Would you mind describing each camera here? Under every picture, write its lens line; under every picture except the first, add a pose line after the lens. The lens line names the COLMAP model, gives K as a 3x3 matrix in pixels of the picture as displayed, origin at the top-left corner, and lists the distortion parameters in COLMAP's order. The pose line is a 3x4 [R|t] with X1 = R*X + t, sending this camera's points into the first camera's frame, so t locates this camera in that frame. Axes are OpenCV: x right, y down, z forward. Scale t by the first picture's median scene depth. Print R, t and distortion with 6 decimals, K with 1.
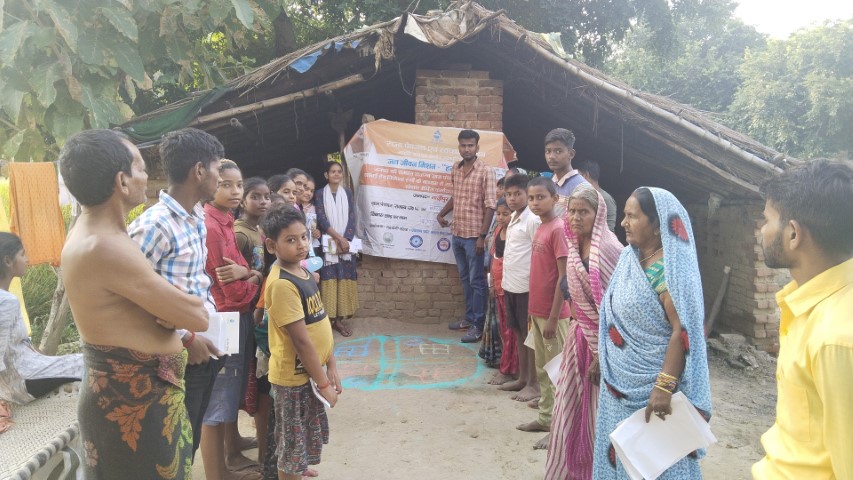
lens RADIAL K [[688.7, 0, 425.0], [0, 688.7, 257.9], [0, 0, 1]] dist [0.040266, -0.079827]
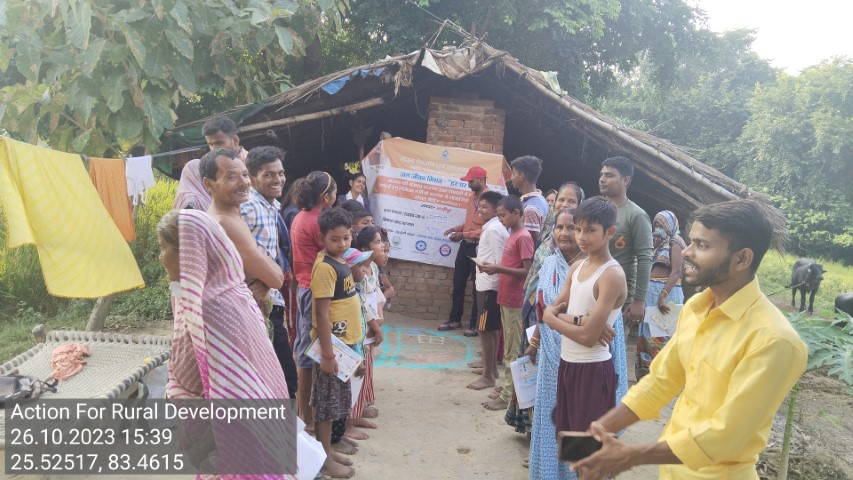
lens RADIAL K [[688.7, 0, 421.9], [0, 688.7, 240.3], [0, 0, 1]] dist [0.040266, -0.079827]
pose [[0.998013, 0.060468, -0.017733, 0.008511], [-0.061156, 0.997275, -0.041269, 0.014390], [0.015189, 0.042272, 0.998991, -0.138848]]
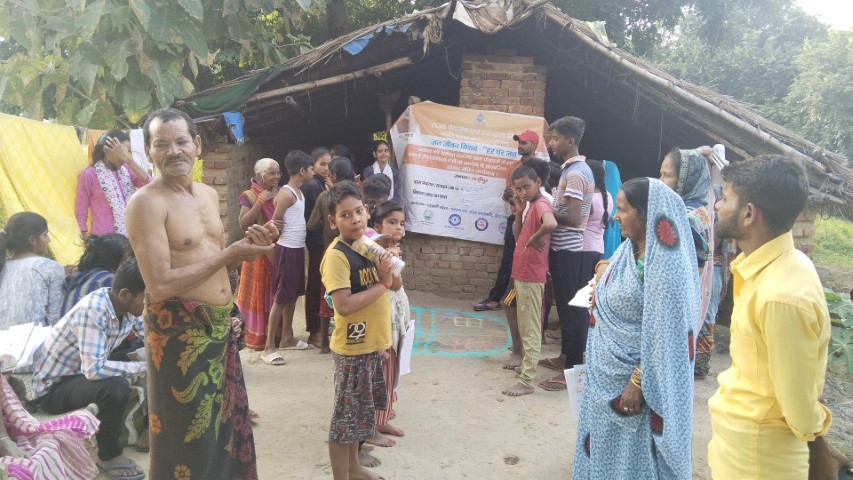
lens RADIAL K [[688.7, 0, 420.8], [0, 688.7, 258.2], [0, 0, 1]] dist [0.040266, -0.079827]
pose [[0.996858, 0.045843, -0.064597, 0.005680], [-0.044014, 0.998597, 0.029451, 0.006101], [0.065856, -0.026516, 0.997477, -0.049490]]
